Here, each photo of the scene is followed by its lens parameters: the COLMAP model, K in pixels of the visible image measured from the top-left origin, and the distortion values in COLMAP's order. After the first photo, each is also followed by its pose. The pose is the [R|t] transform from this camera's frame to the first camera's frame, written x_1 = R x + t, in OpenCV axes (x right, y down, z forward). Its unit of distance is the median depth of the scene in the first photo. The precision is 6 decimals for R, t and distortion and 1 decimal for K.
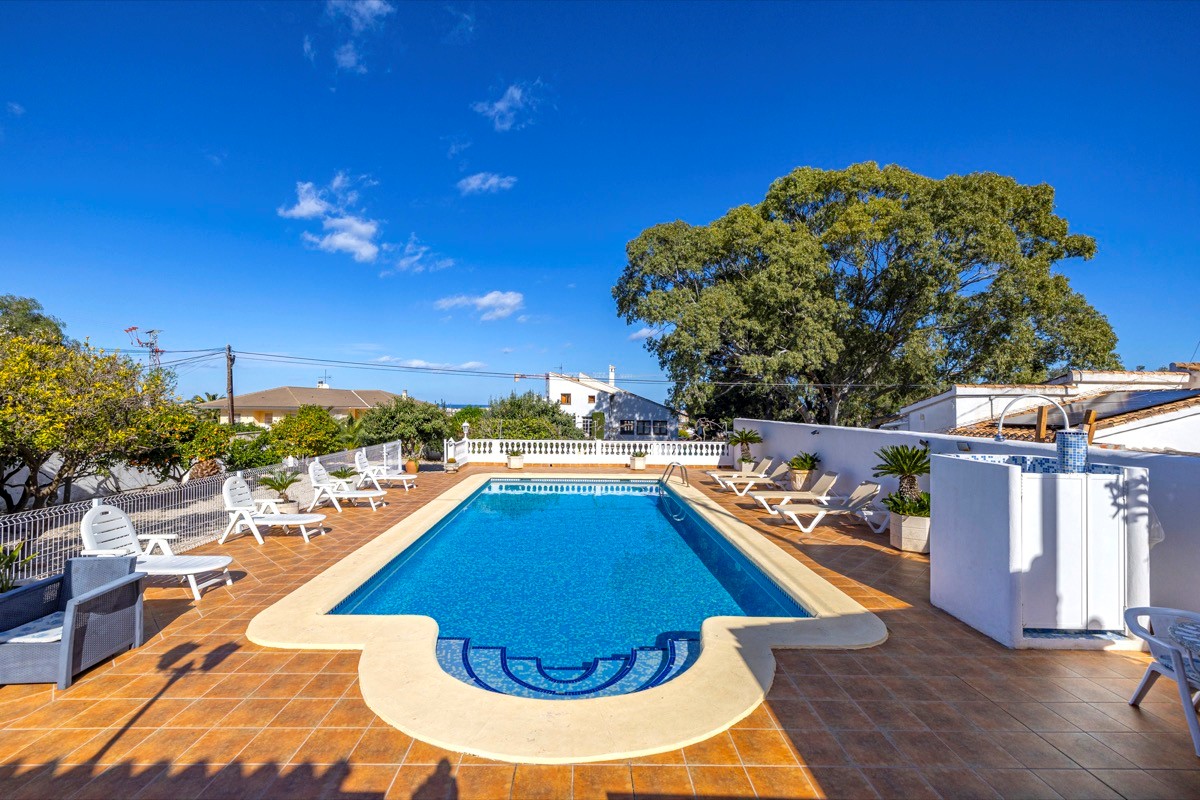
lens RADIAL K [[511.0, 0, 585.2], [0, 511.0, 396.8], [0, 0, 1]] dist [0.002585, 0.000430]
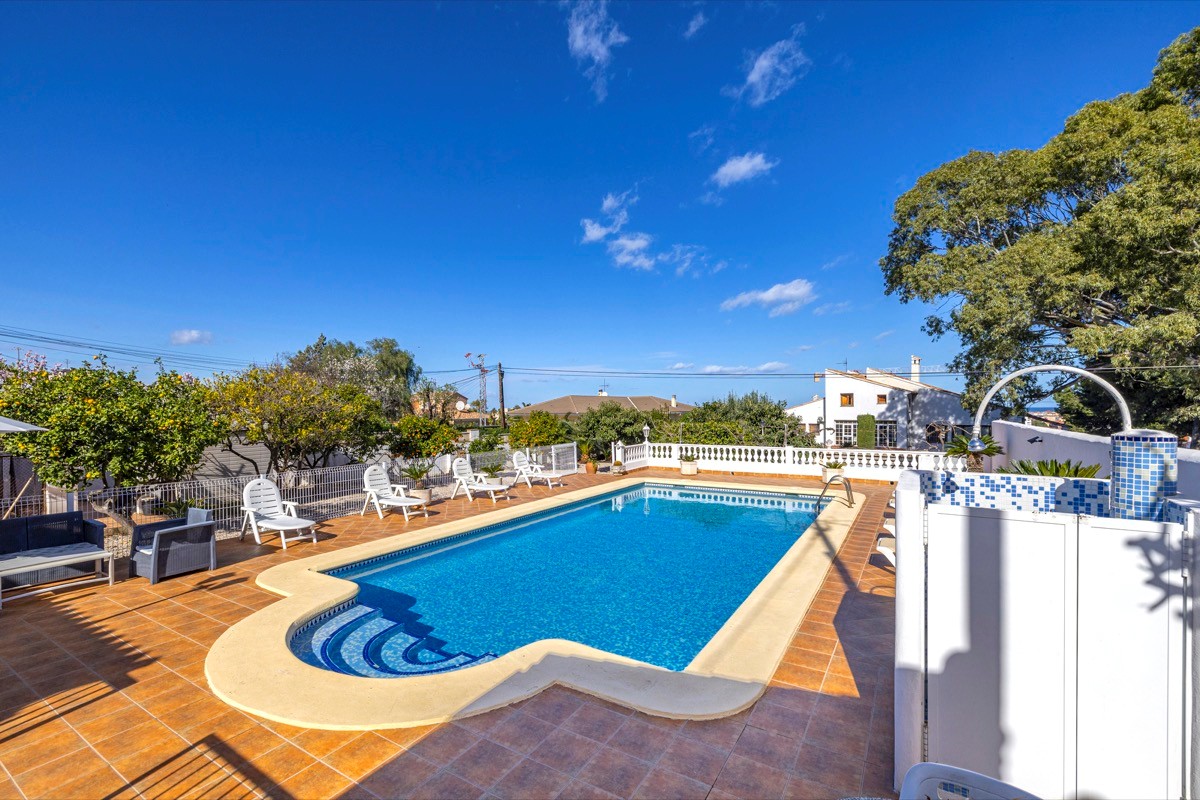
lens RADIAL K [[528.6, 0, 575.0], [0, 528.6, 414.9], [0, 0, 1]] dist [0.004453, 0.000365]
pose [[0.834508, -0.010885, -0.550888, 0.167771], [0.024914, 0.999528, 0.017990, 0.005429], [0.550432, -0.028737, 0.834385, 0.055620]]
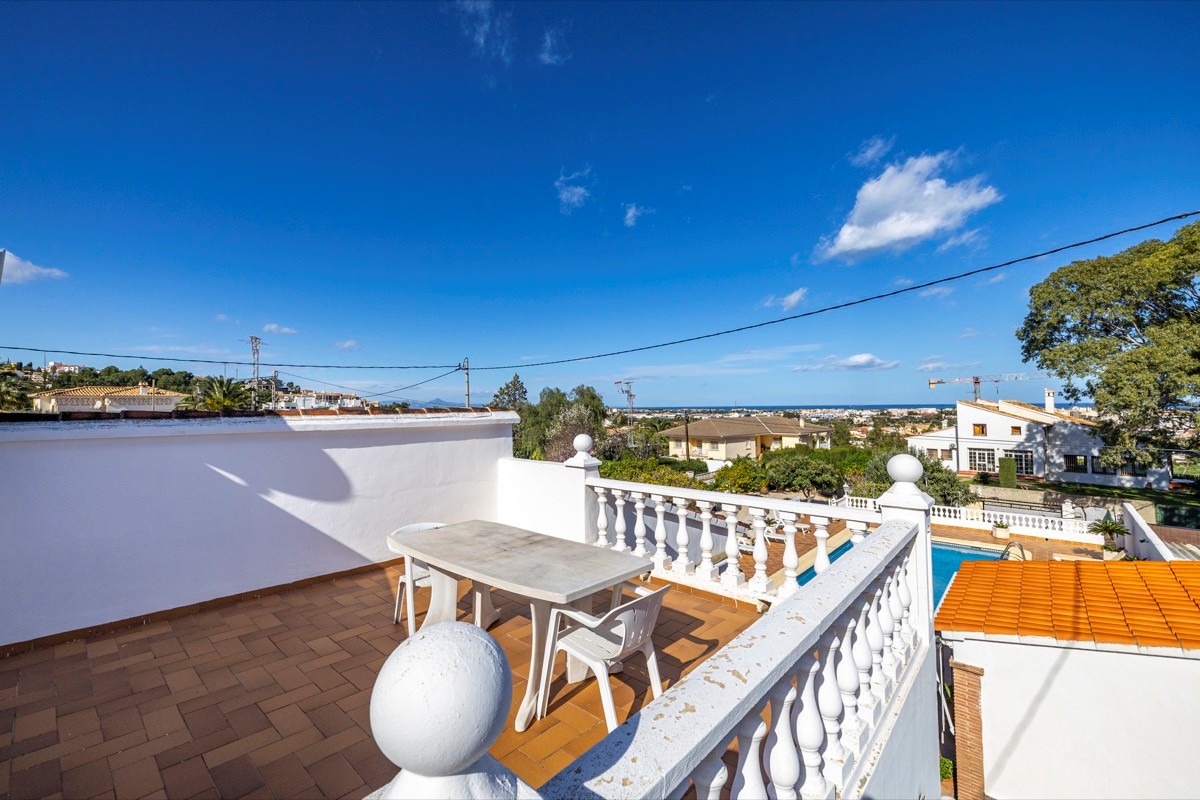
lens RADIAL K [[504.9, 0, 580.1], [0, 504.9, 388.8], [0, 0, 1]] dist [0.001591, 0.000321]
pose [[0.728876, -0.041165, -0.683408, 0.155661], [0.027144, 0.999143, -0.031233, -0.149335], [0.684108, 0.004214, 0.729369, -0.415821]]
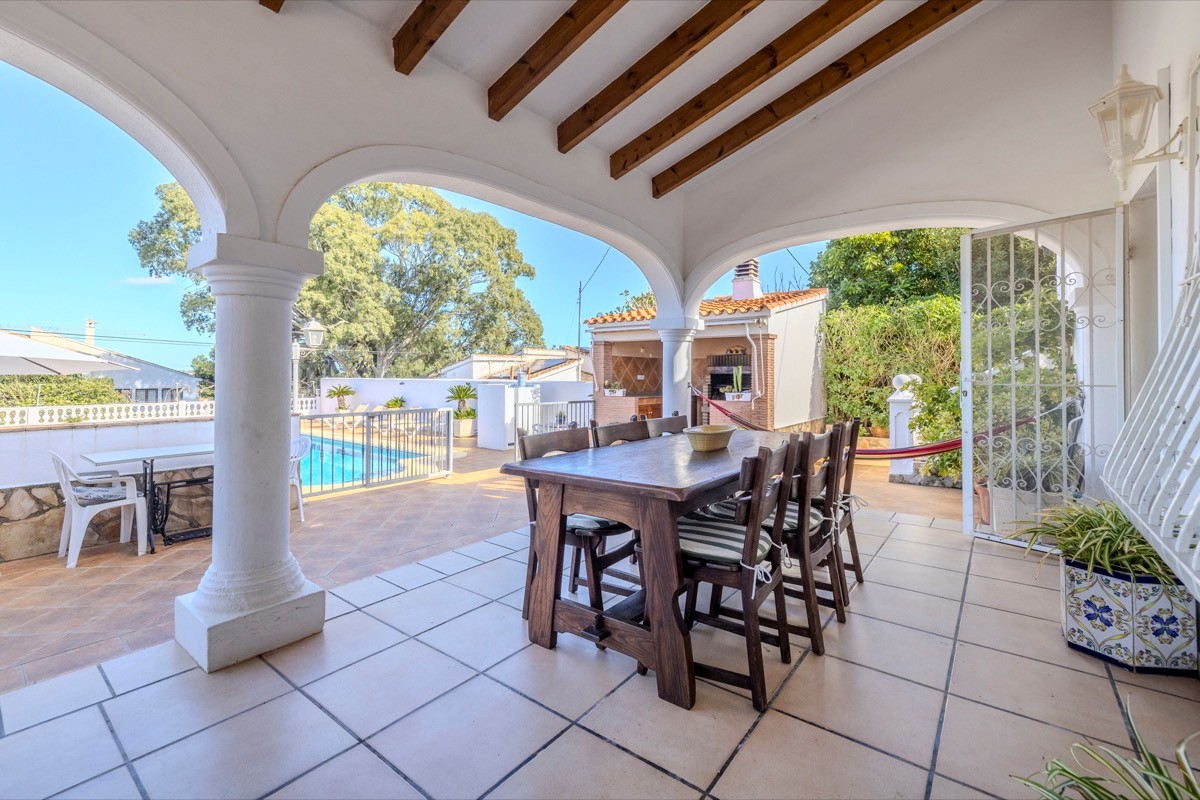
lens RADIAL K [[511.1, 0, 597.9], [0, 511.1, 367.1], [0, 0, 1]] dist [-0.000148, 0.000056]
pose [[0.621446, 0.000037, 0.783457, -0.200598], [-0.006971, 0.999961, 0.005482, 0.003856], [-0.783426, -0.008868, 0.621422, -0.217034]]
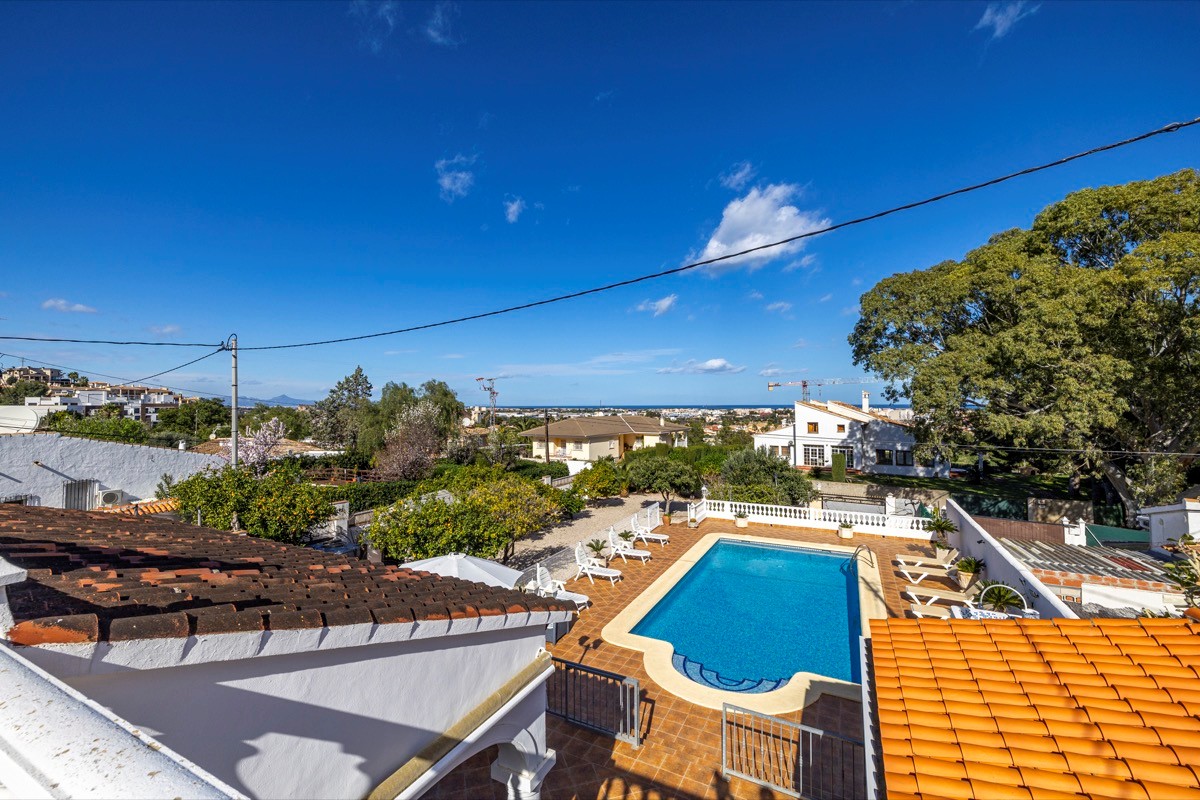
lens RADIAL K [[508.2, 0, 584.9], [0, 508.2, 386.8], [0, 0, 1]] dist [0.000602, 0.000474]
pose [[0.881477, -0.029578, -0.471300, 0.101060], [0.019292, 0.999459, -0.026644, -0.144053], [0.471833, 0.014394, 0.881571, -0.261801]]
